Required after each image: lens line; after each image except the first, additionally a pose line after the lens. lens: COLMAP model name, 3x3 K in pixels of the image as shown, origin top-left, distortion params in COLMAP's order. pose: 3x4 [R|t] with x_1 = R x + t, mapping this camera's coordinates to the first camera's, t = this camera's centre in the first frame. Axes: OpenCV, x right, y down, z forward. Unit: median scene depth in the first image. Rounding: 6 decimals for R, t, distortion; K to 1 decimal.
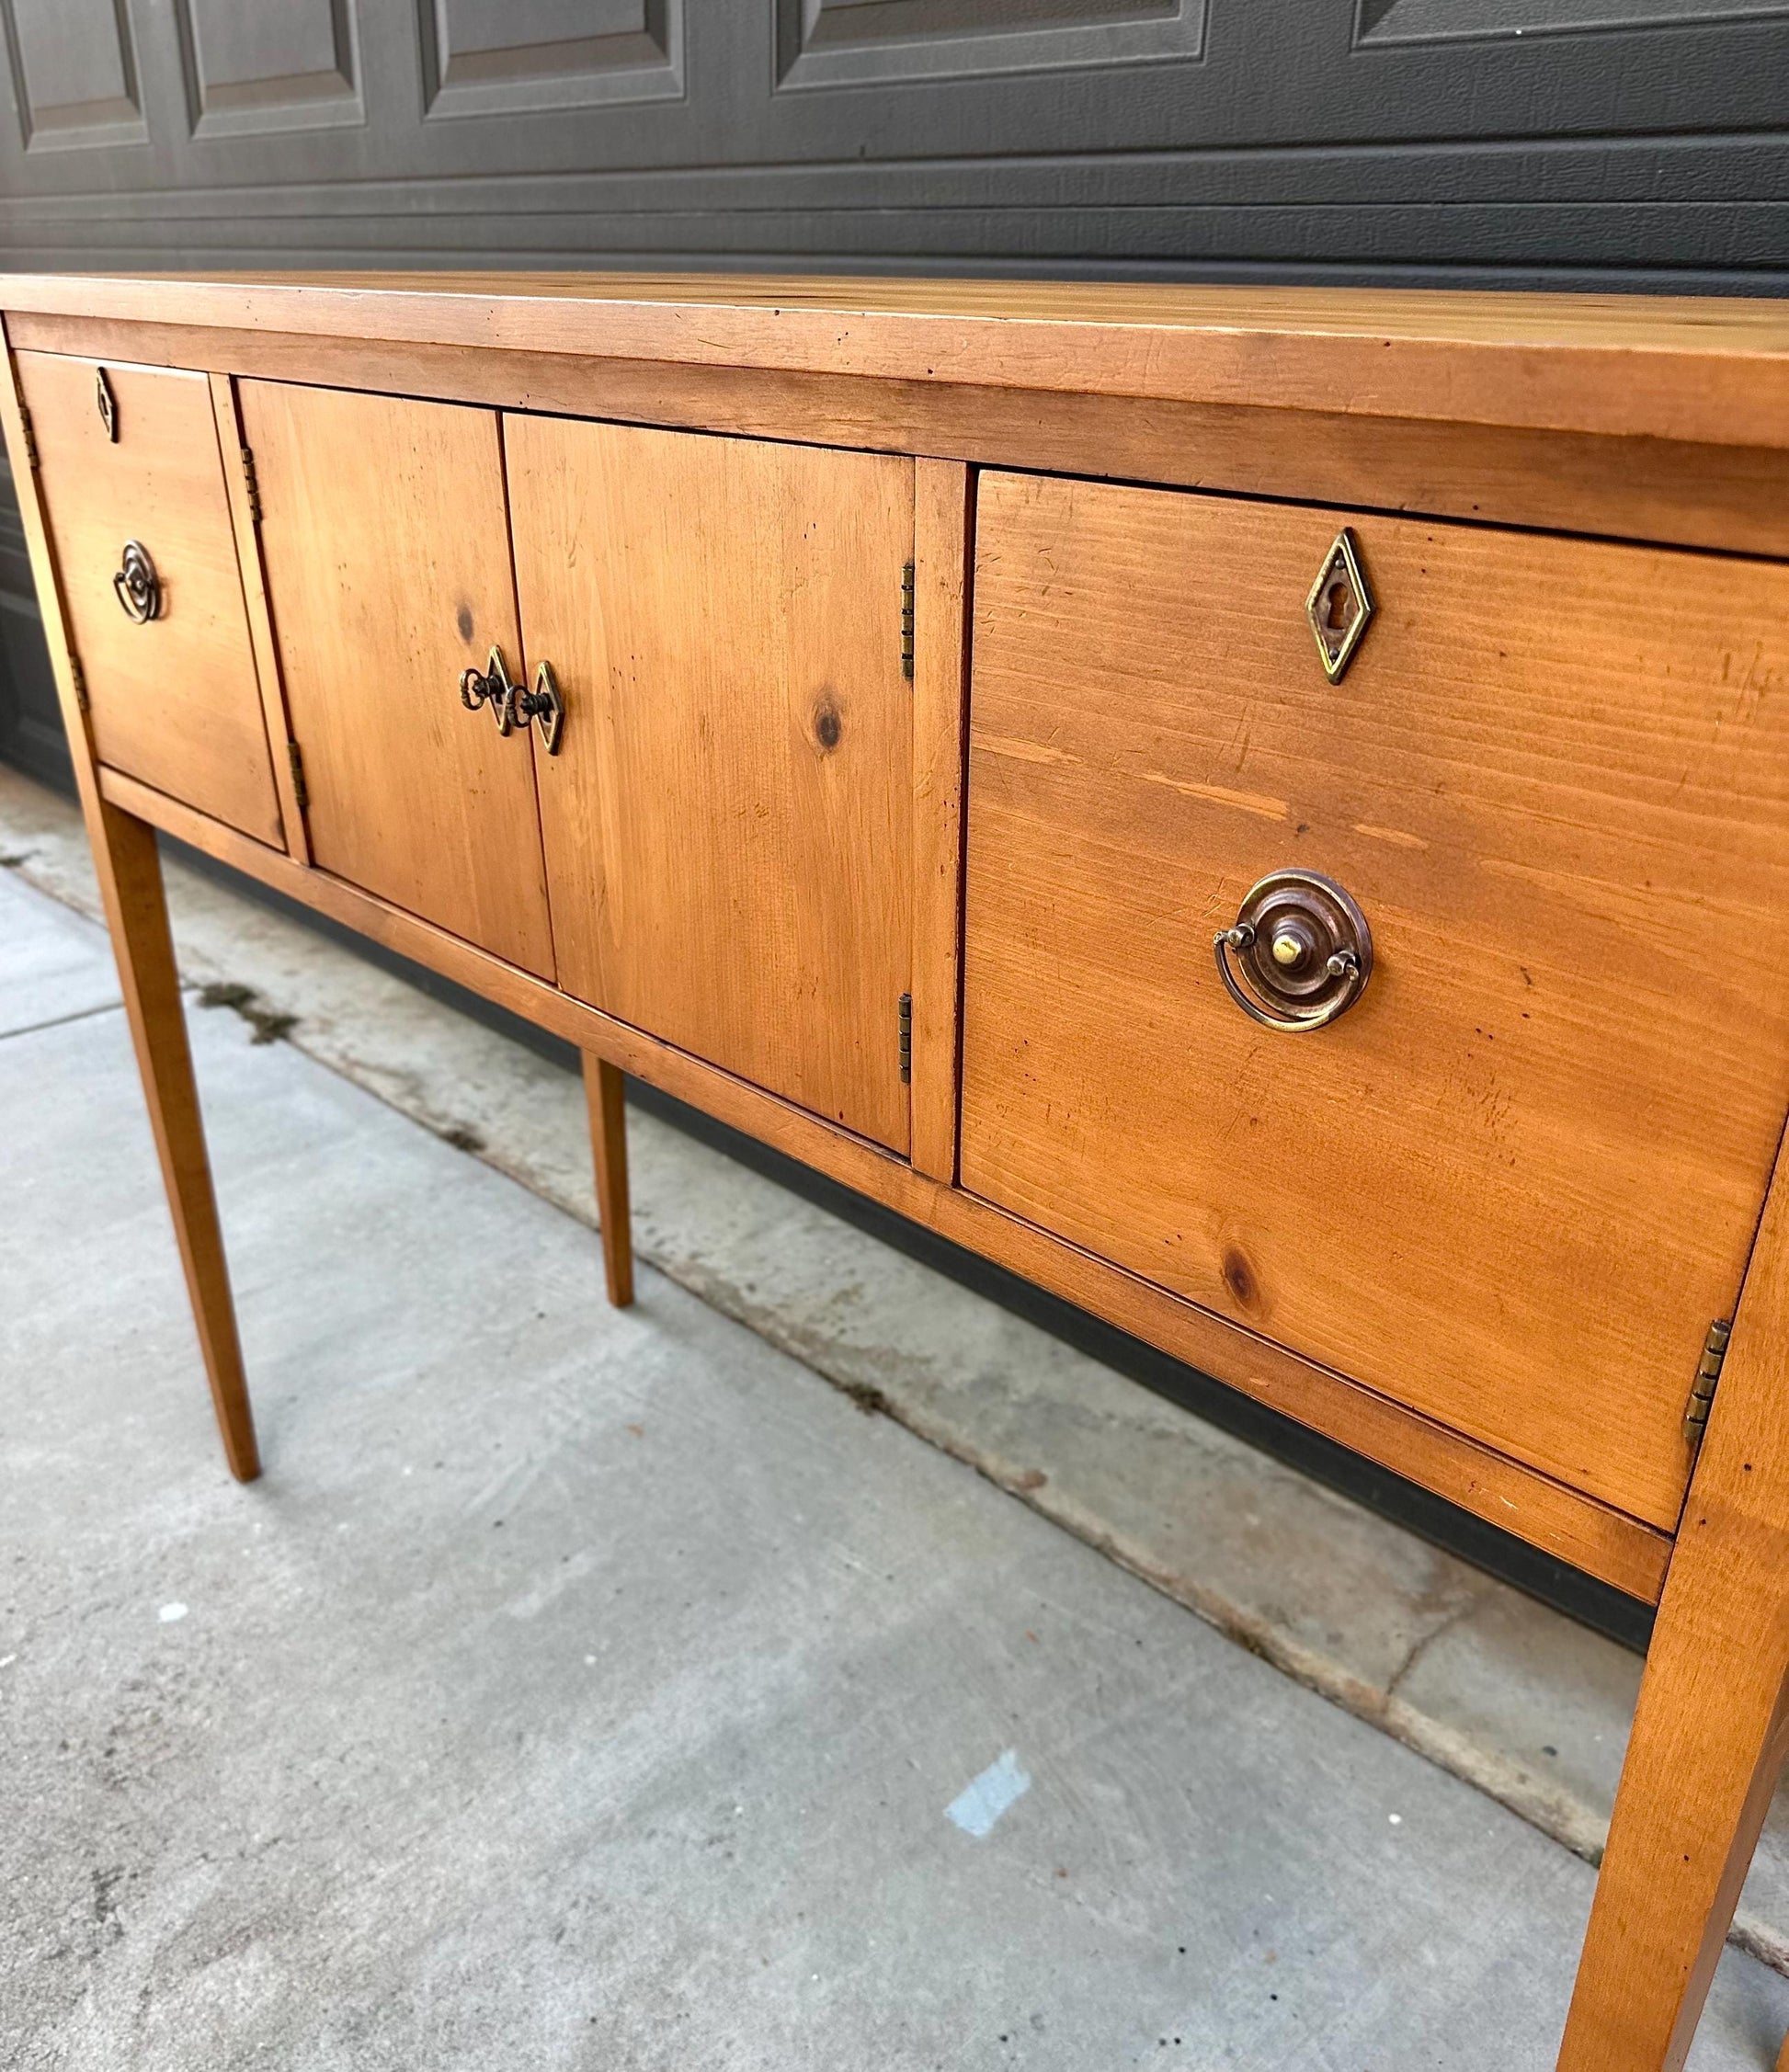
lens RADIAL K [[1711.5, 0, 884.6], [0, 1711.5, 1144.3], [0, 0, 1]] dist [0.038420, -0.062098]
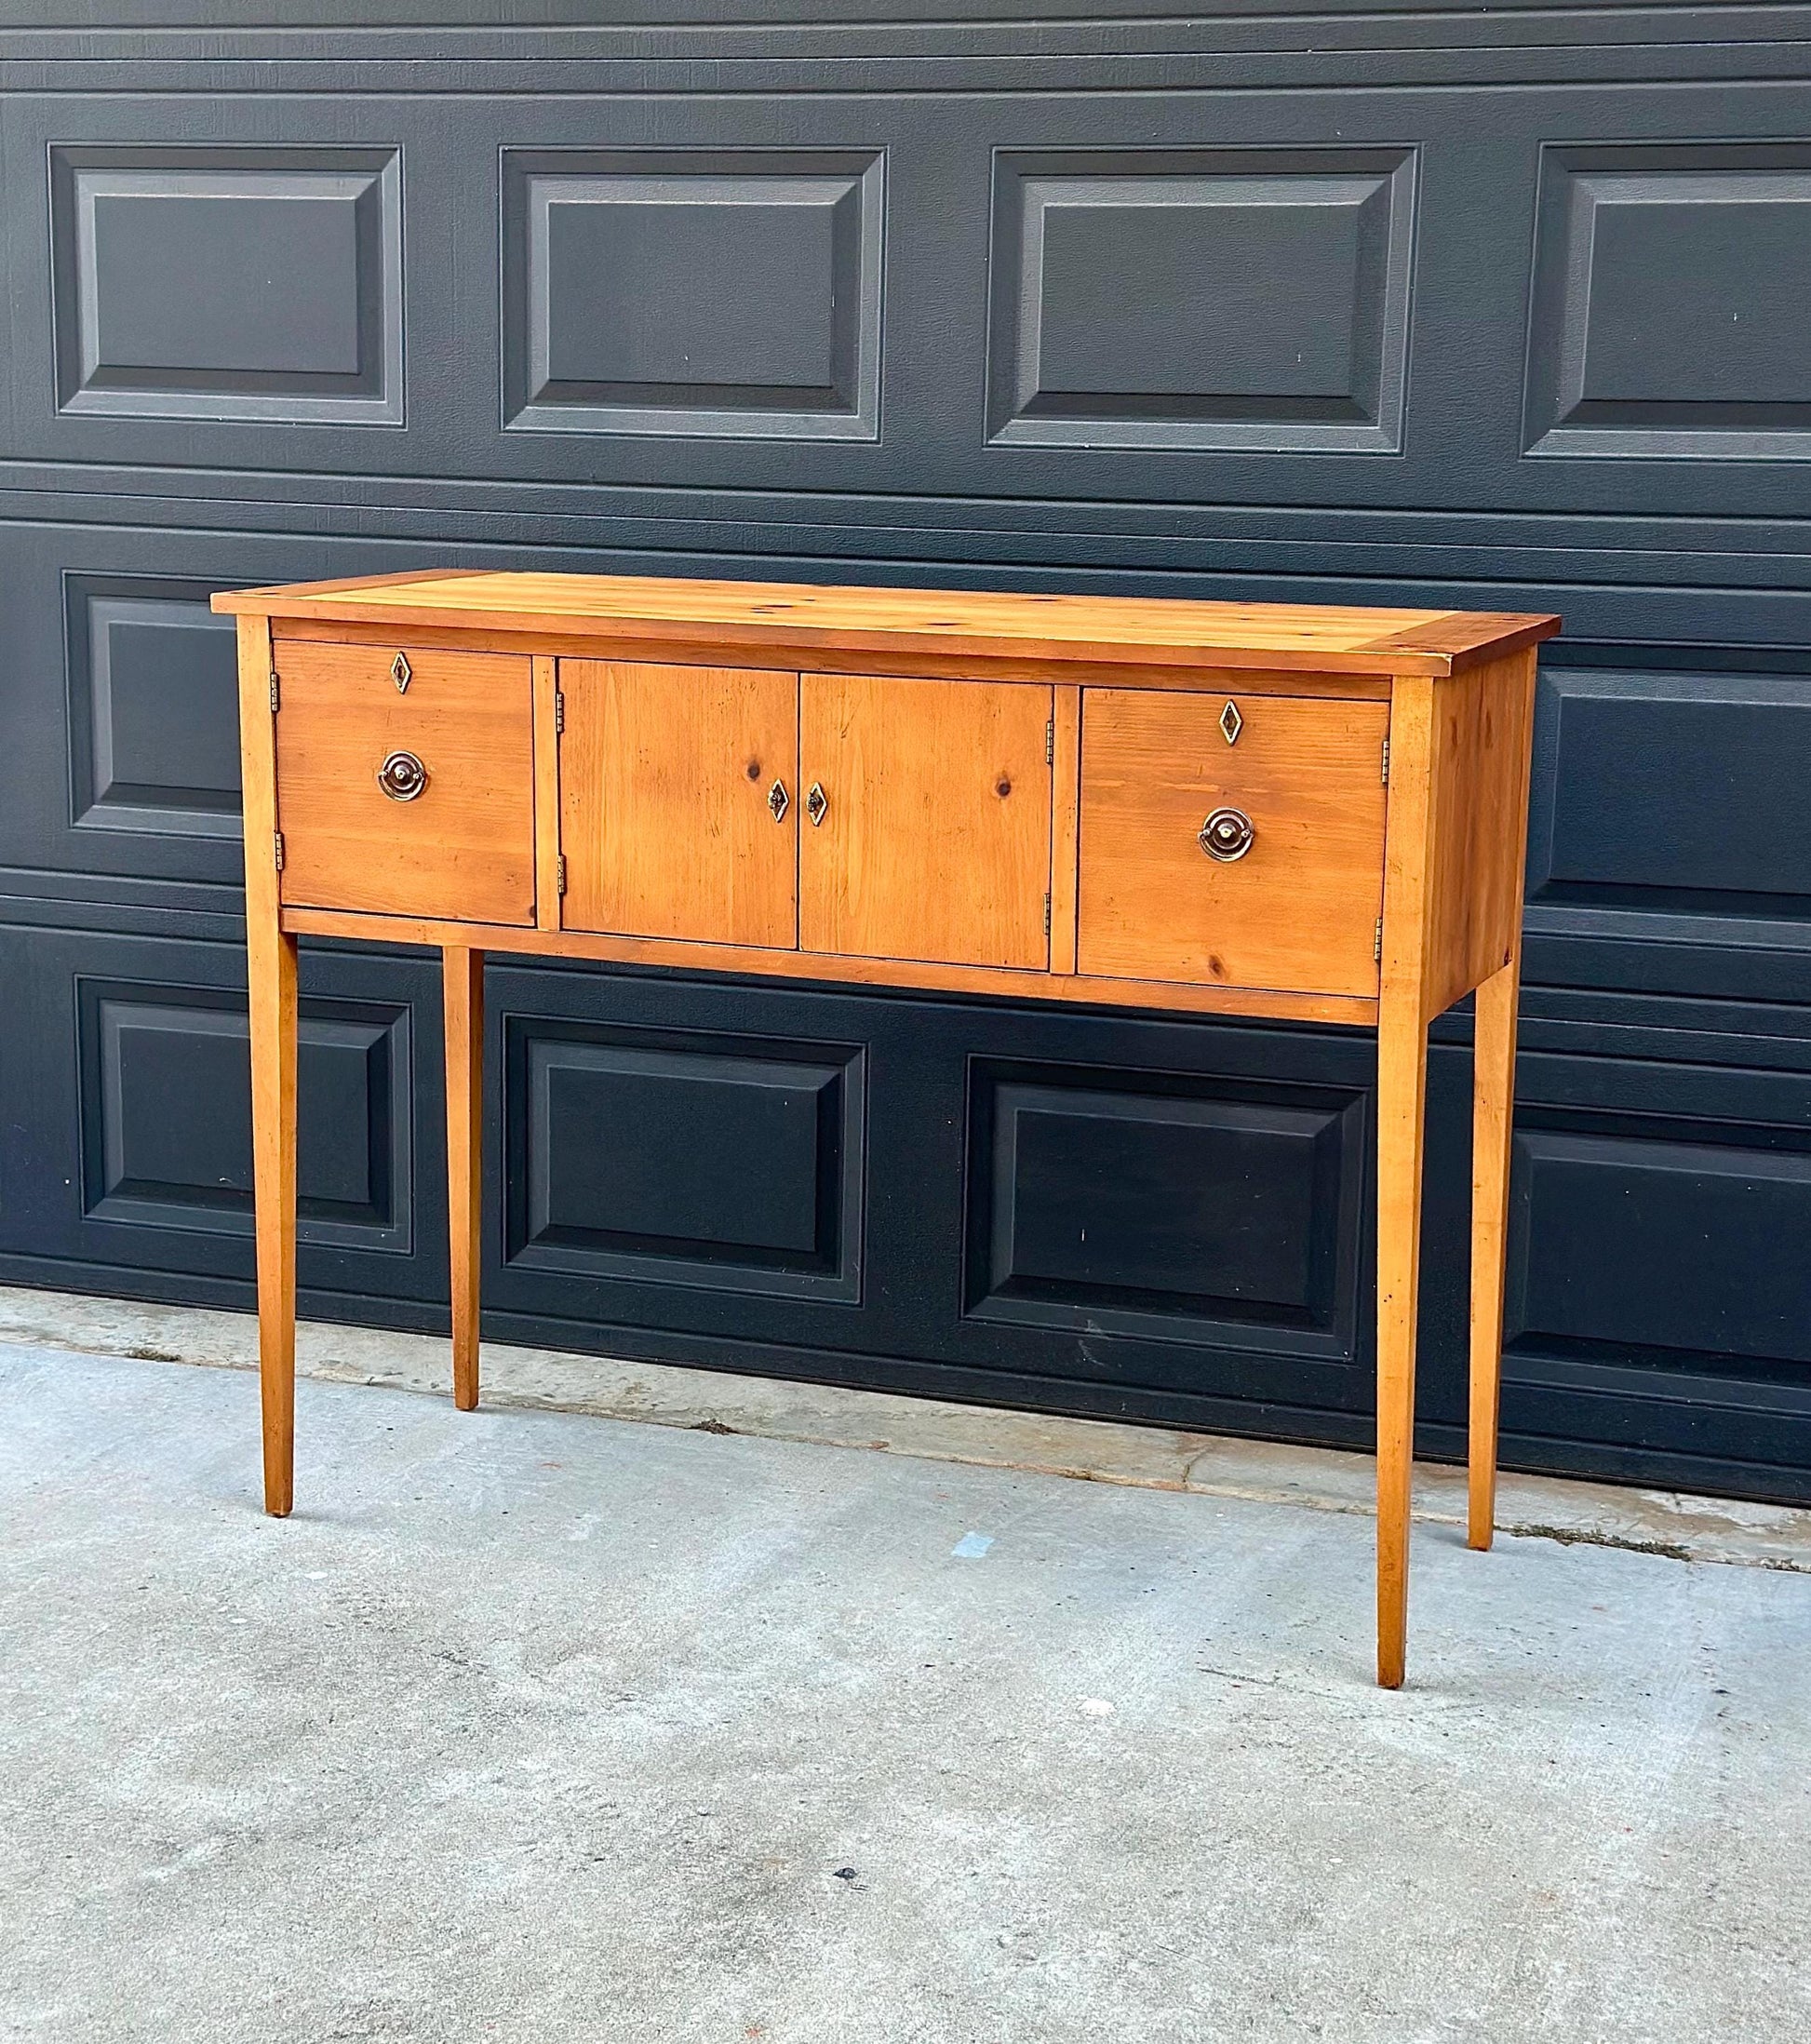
lens RADIAL K [[3662.2, 0, 874.9], [0, 3662.2, 1114.0], [0, 0, 1]] dist [0.158468, 0.000000]
pose [[0.902570, -0.084542, 0.422162, -1.404722], [0.190540, 0.957717, -0.215576, 0.741762], [-0.386087, 0.275011, 0.880515, -1.954726]]
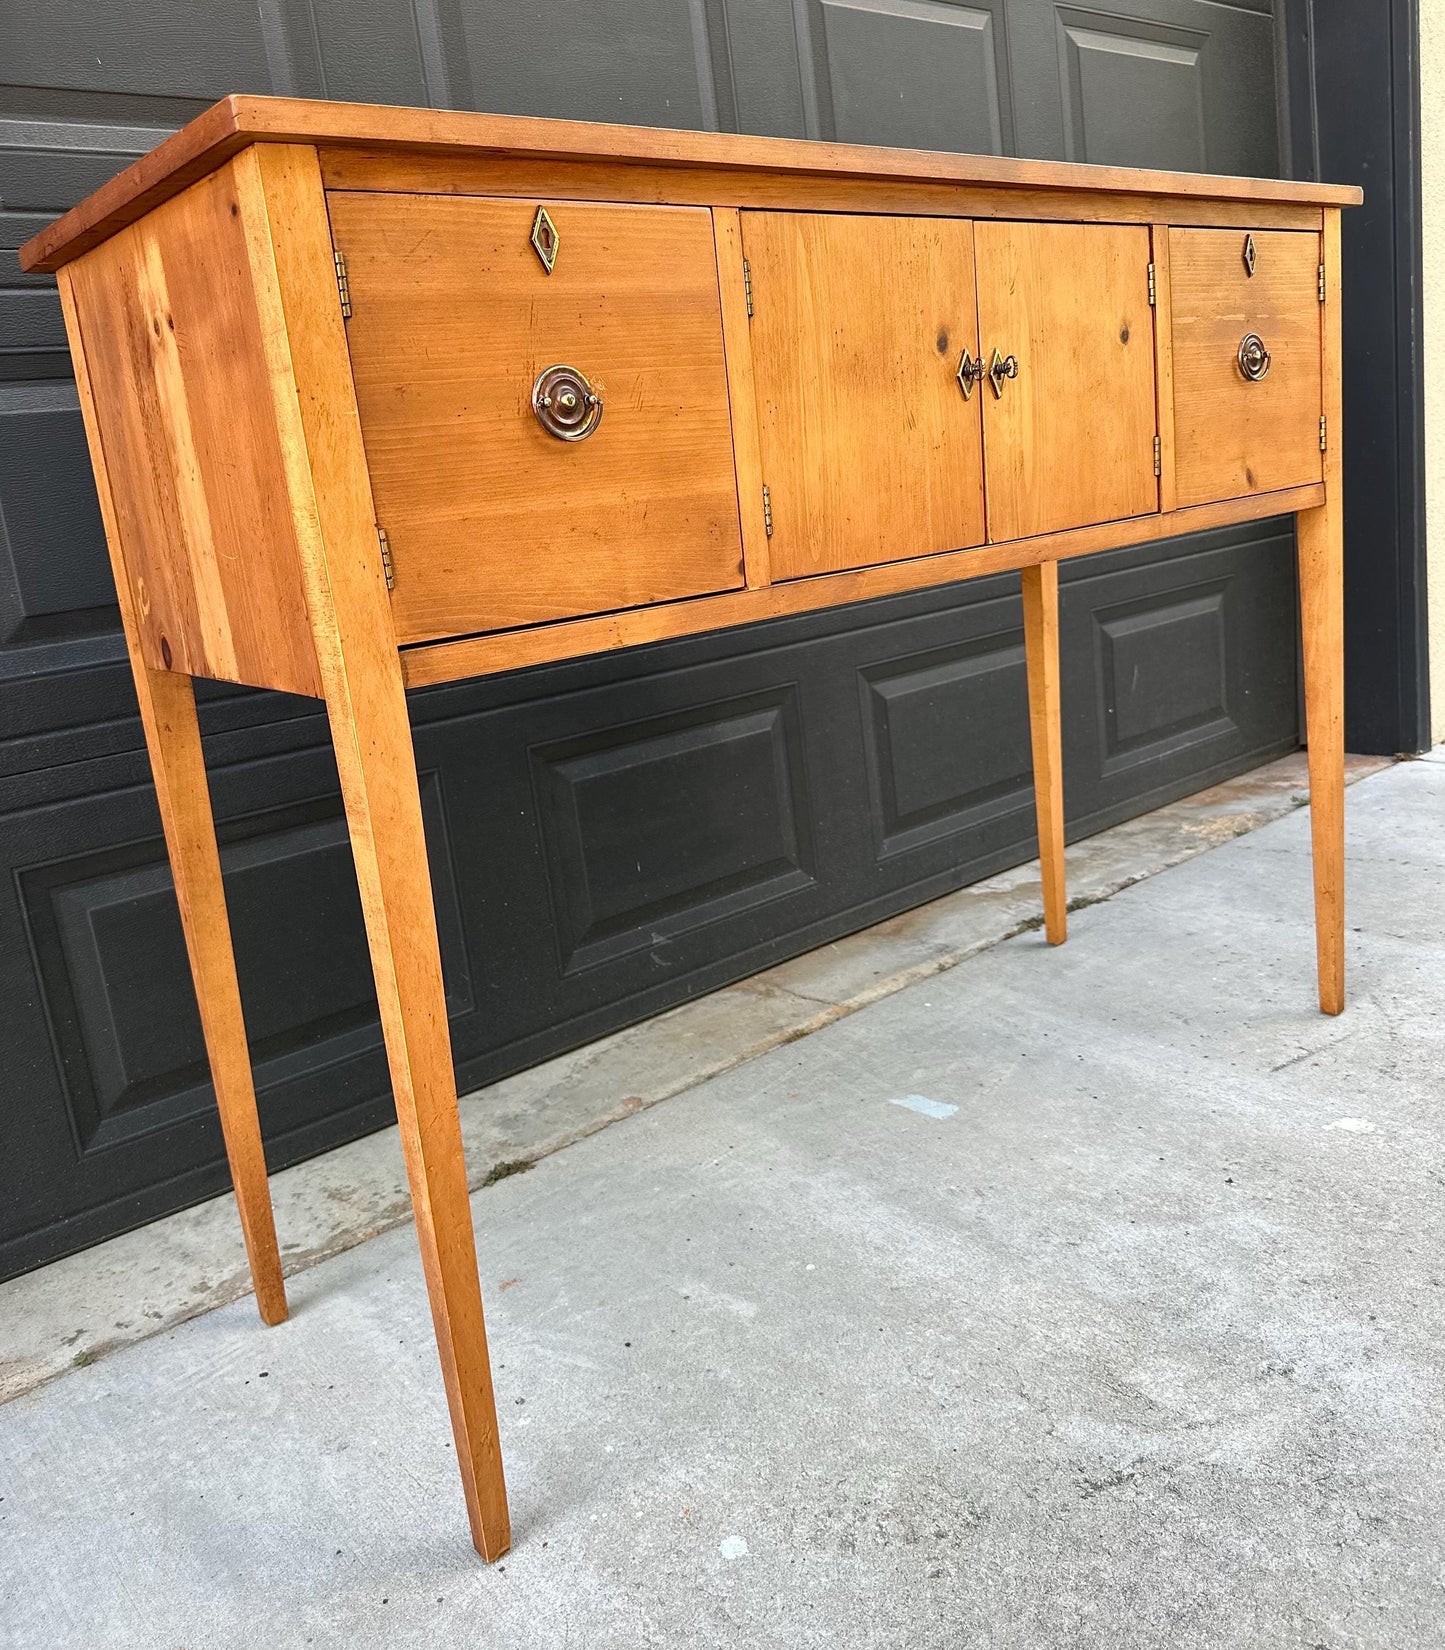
lens RADIAL K [[1399.5, 0, 746.6], [0, 1399.5, 784.5], [0, 0, 1]] dist [0.081602, -0.106895]
pose [[0.050847, -0.244993, 0.968191, -1.252545], [0.542869, 0.820496, 0.179109, -0.214951], [-0.838277, 0.516493, 0.174719, 0.823214]]
